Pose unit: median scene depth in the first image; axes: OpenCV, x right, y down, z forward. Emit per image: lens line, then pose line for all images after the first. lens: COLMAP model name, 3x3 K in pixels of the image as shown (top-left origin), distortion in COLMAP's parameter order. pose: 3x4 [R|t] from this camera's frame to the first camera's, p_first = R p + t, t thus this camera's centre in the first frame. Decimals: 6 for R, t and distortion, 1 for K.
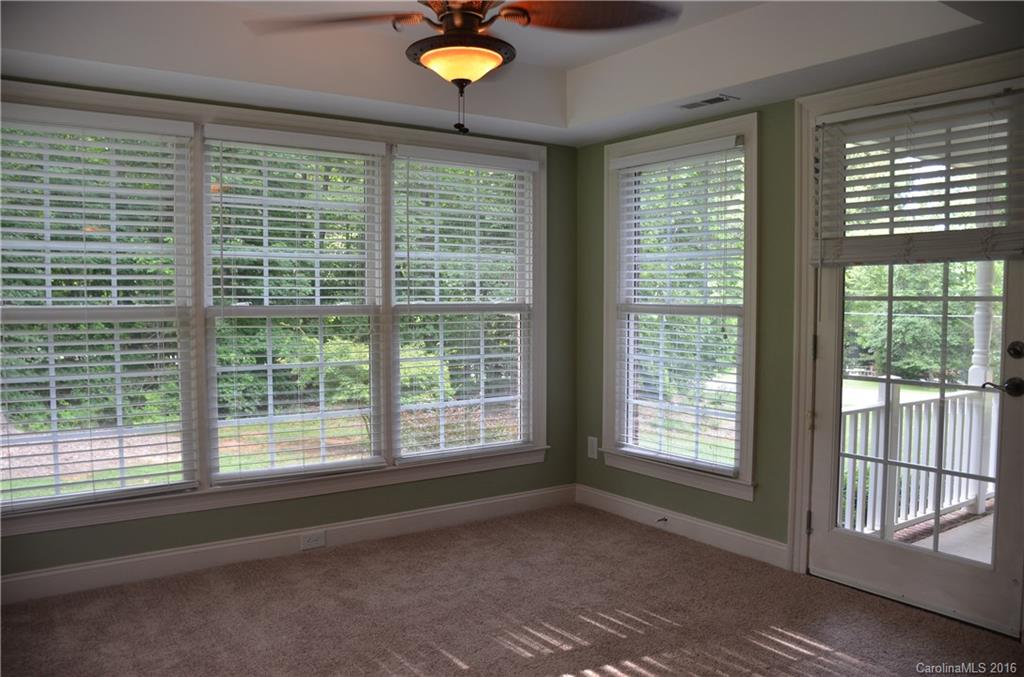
lens RADIAL K [[815.6, 0, 512.0], [0, 815.6, 338.5], [0, 0, 1]] dist [-0.002022, -0.000728]
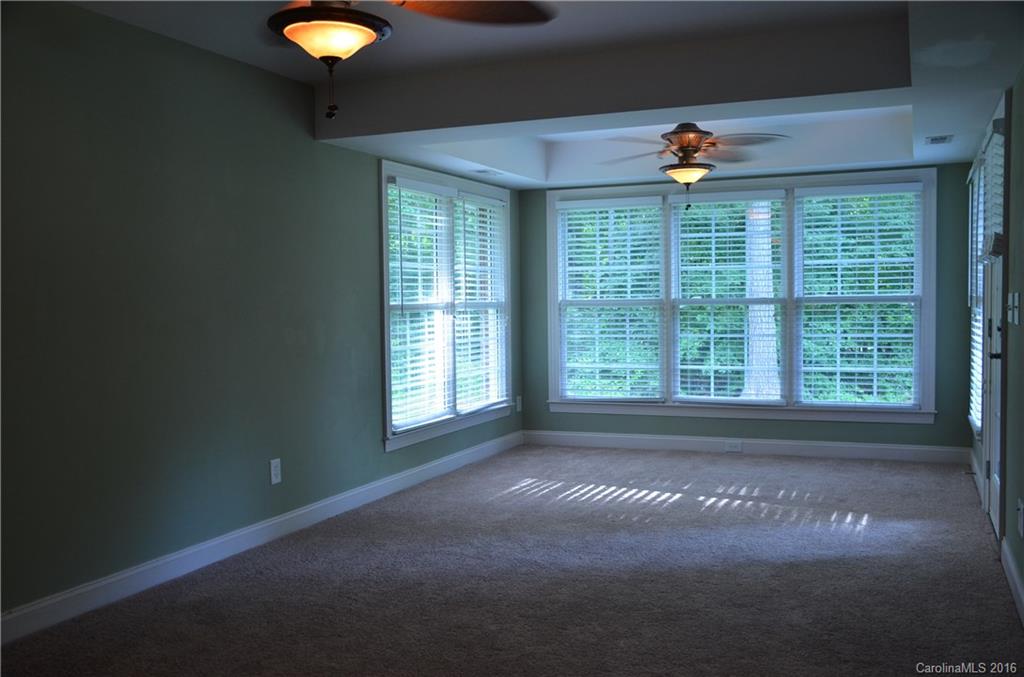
lens RADIAL K [[974.4, 0, 512.0], [0, 974.4, 338.5], [0, 0, 1]] dist [-0.015936, 0.070571]
pose [[0.540152, 0.027869, -0.841106, 1.091668], [-0.025581, 0.999533, 0.016690, 0.017437], [0.841179, 0.012502, 0.540613, -0.390655]]
